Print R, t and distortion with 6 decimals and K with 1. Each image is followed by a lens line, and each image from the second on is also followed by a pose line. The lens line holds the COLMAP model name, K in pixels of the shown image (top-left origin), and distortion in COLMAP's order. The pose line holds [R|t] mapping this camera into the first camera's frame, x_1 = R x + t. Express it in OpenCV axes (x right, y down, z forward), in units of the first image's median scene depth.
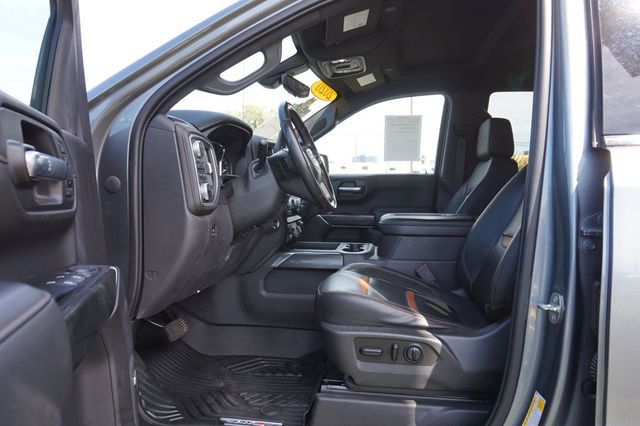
lens RADIAL K [[435.0, 0, 320.0], [0, 435.0, 213.0], [0, 0, 1]] dist [-0.033650, 0.000245]
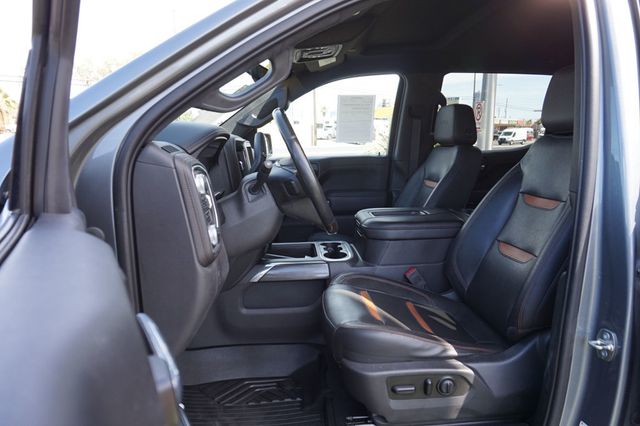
lens RADIAL K [[435.0, 0, 320.0], [0, 435.0, 213.0], [0, 0, 1]] dist [-0.033650, 0.000245]
pose [[0.974580, -0.060146, 0.215814, -0.215977], [0.036265, 0.992938, 0.112960, -0.158753], [-0.221084, -0.102262, 0.969878, 0.141972]]
